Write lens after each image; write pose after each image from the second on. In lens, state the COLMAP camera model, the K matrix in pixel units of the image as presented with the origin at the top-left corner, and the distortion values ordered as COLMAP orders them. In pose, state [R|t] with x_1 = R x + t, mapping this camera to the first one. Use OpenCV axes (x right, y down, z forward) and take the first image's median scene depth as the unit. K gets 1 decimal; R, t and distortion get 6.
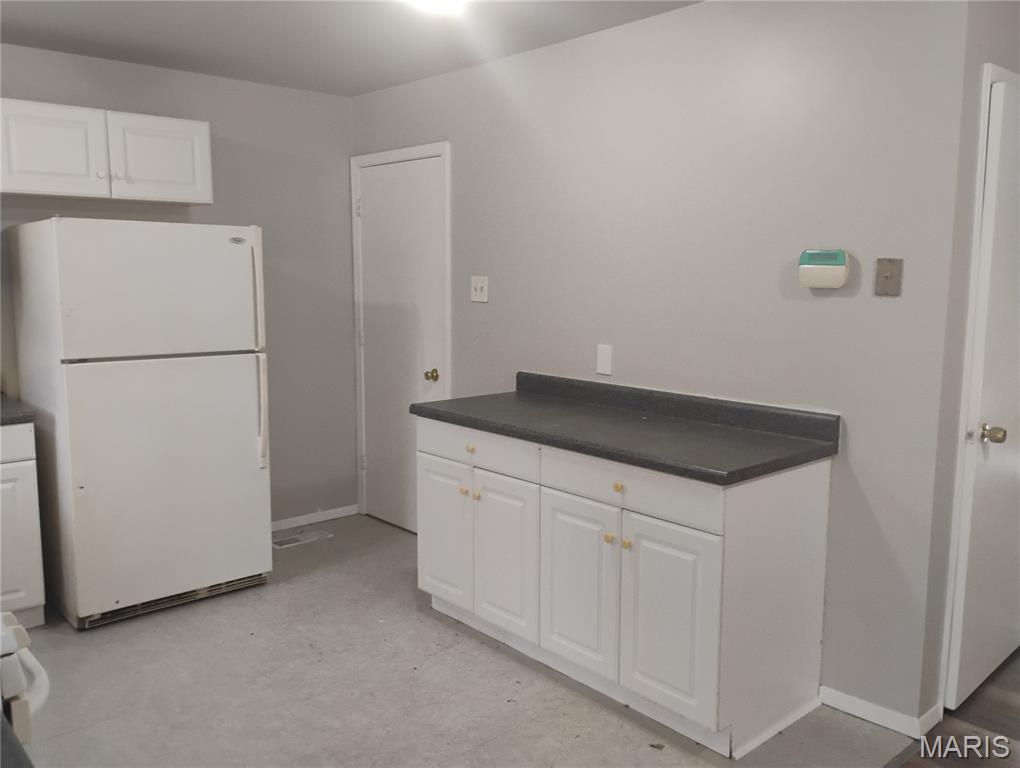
lens RADIAL K [[855.7, 0, 510.0], [0, 855.7, 384.0], [0, 0, 1]] dist [0.038679, -0.022968]
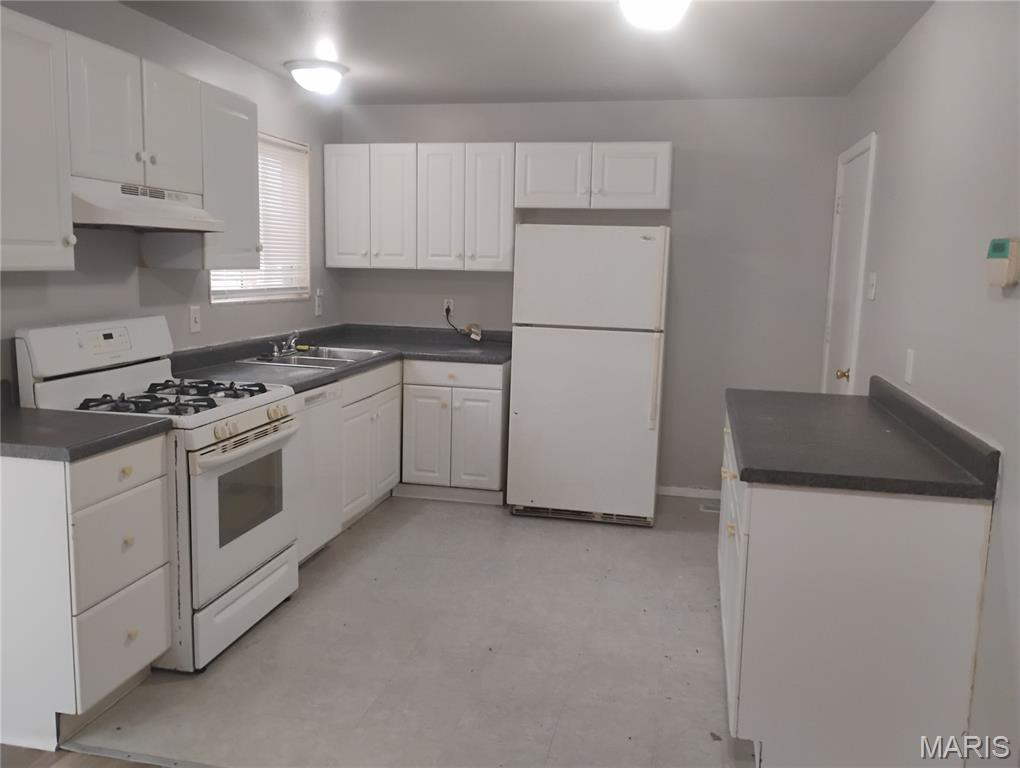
lens RADIAL K [[855.7, 0, 510.0], [0, 855.7, 384.0], [0, 0, 1]] dist [0.038679, -0.022968]
pose [[0.586267, 0.124584, -0.800481, 0.559204], [-0.129405, 0.989818, 0.059277, -0.009703], [0.799716, 0.068834, 0.596420, 0.131399]]
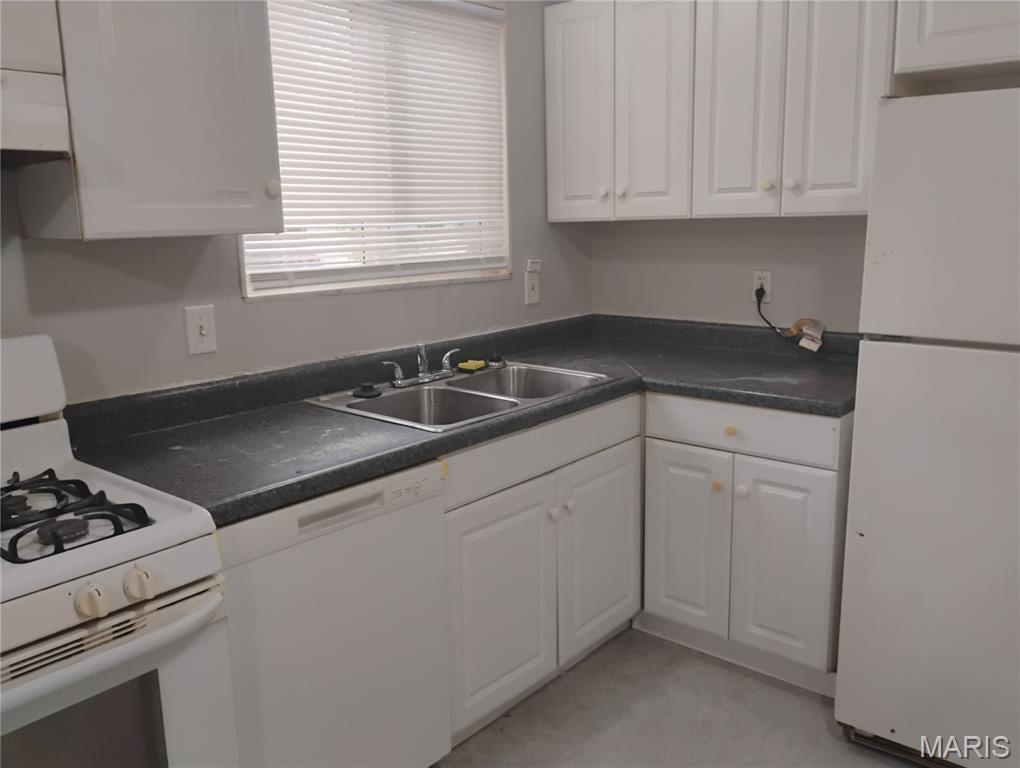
lens RADIAL K [[855.7, 0, 510.0], [0, 855.7, 384.0], [0, 0, 1]] dist [0.038679, -0.022968]
pose [[0.137709, 0.184460, -0.973145, 0.059673], [-0.110206, 0.979258, 0.170023, -0.061211], [0.984323, 0.083833, 0.155181, 0.572453]]
